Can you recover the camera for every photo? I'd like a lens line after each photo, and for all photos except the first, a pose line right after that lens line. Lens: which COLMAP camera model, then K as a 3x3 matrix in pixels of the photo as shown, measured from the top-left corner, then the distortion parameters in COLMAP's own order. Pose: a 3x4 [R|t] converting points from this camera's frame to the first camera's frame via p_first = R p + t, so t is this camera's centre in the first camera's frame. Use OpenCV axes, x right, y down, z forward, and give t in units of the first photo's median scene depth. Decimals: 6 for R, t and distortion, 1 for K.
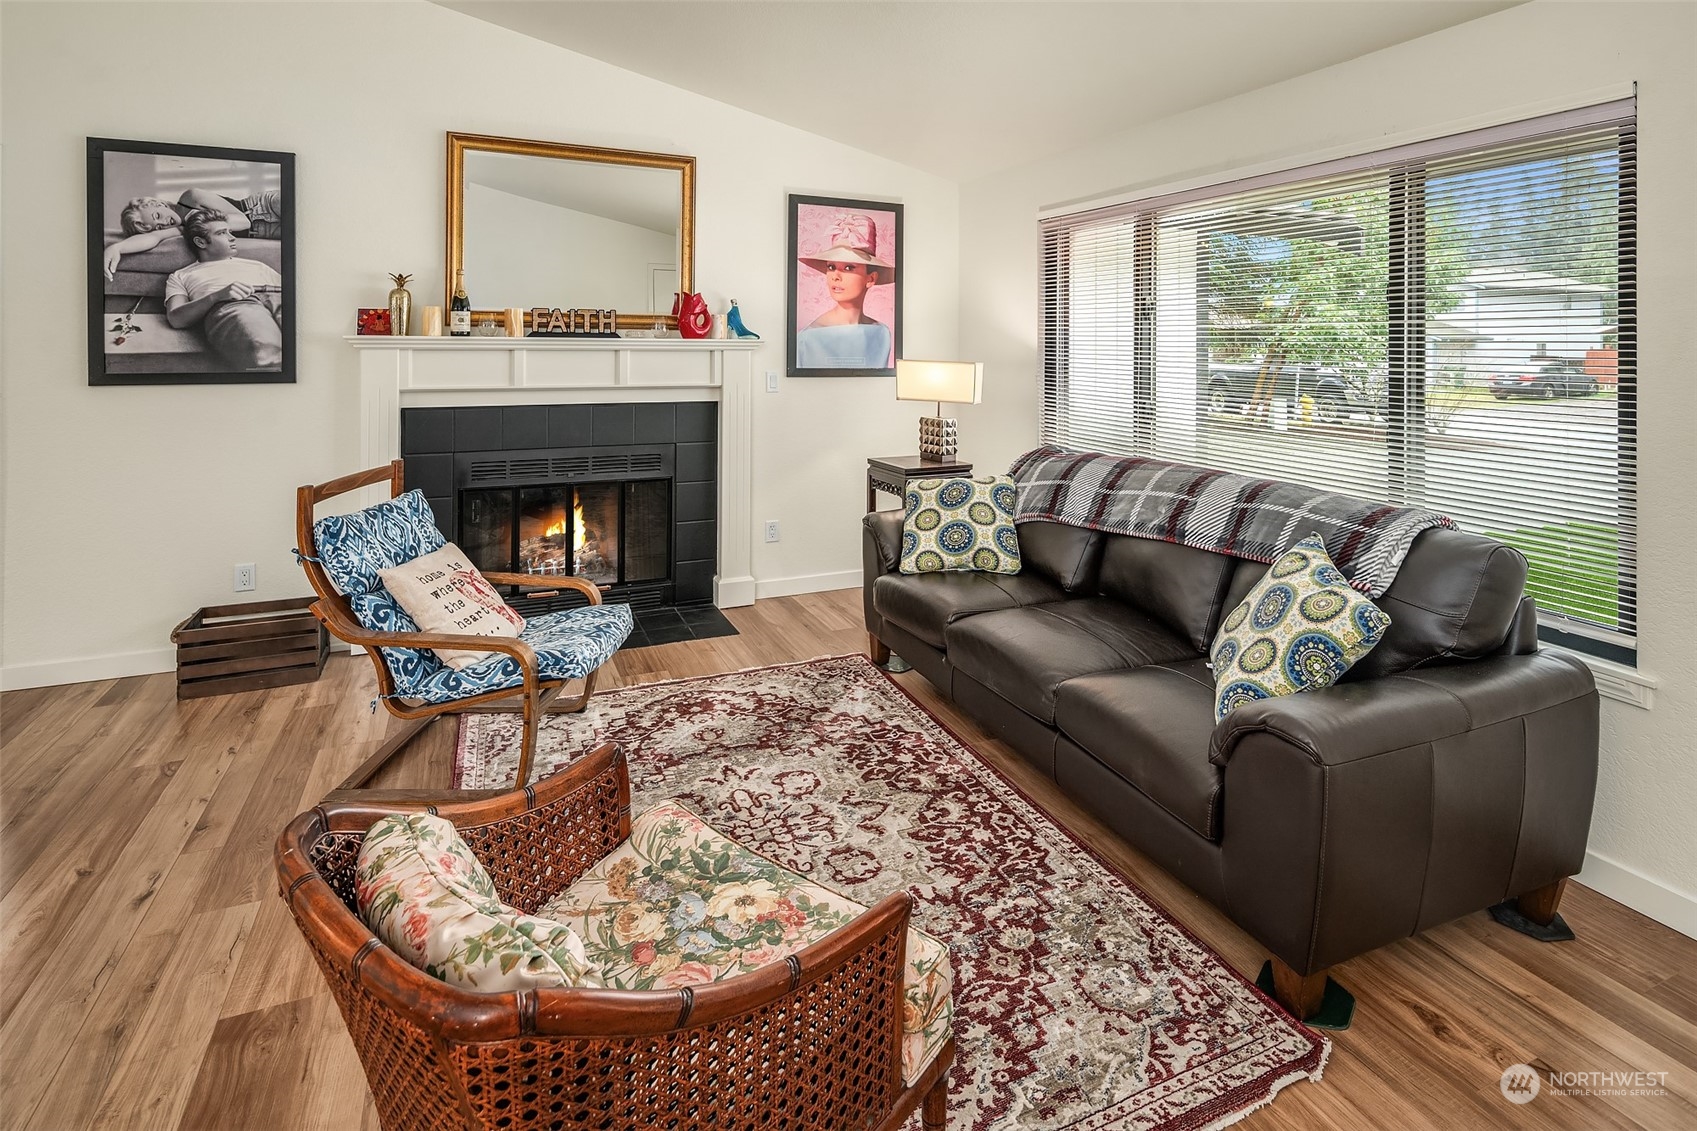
lens RADIAL K [[835.2, 0, 838.0], [0, 835.2, 337.2], [0, 0, 1]] dist [0.000818, 0.000053]
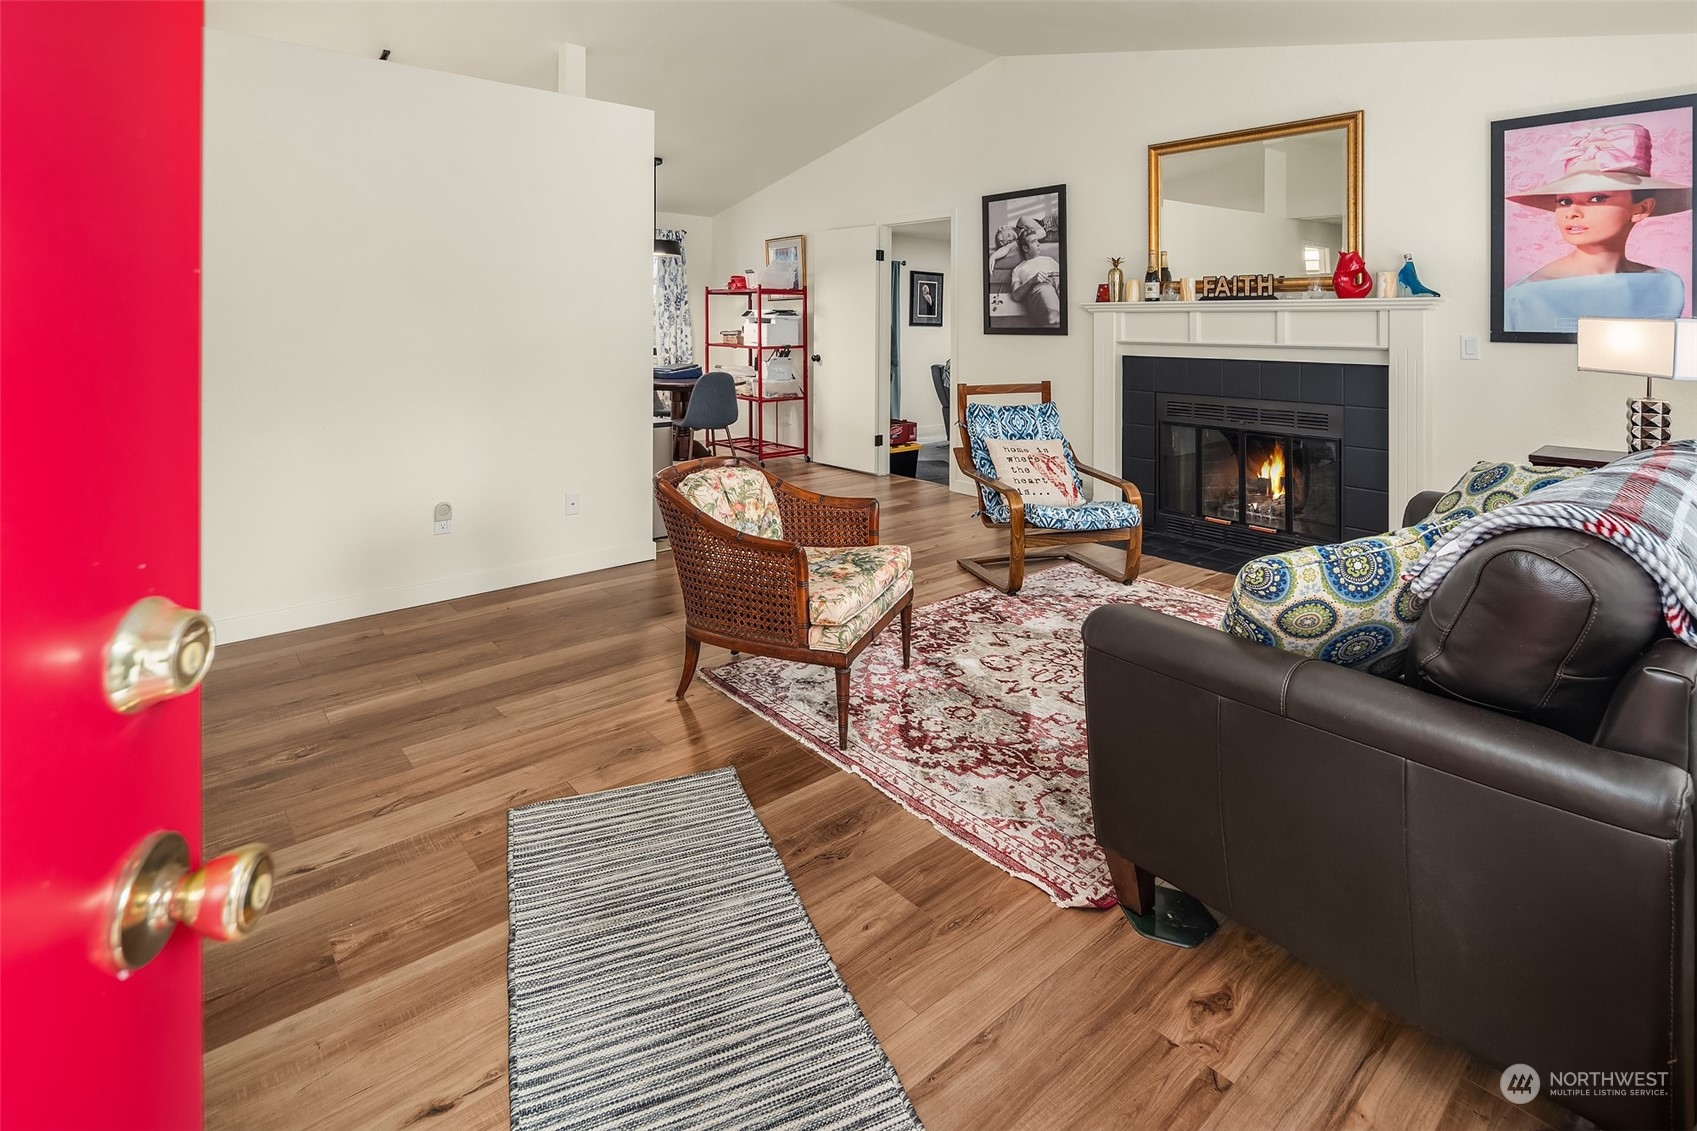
lens RADIAL K [[835.2, 0, 838.0], [0, 835.2, 337.2], [0, 0, 1]] dist [0.000818, 0.000053]
pose [[0.287210, 0.009023, -0.957825, 0.709704], [-0.002051, 0.999959, 0.008805, 0.047510], [0.957865, -0.000564, 0.287217, 0.174383]]
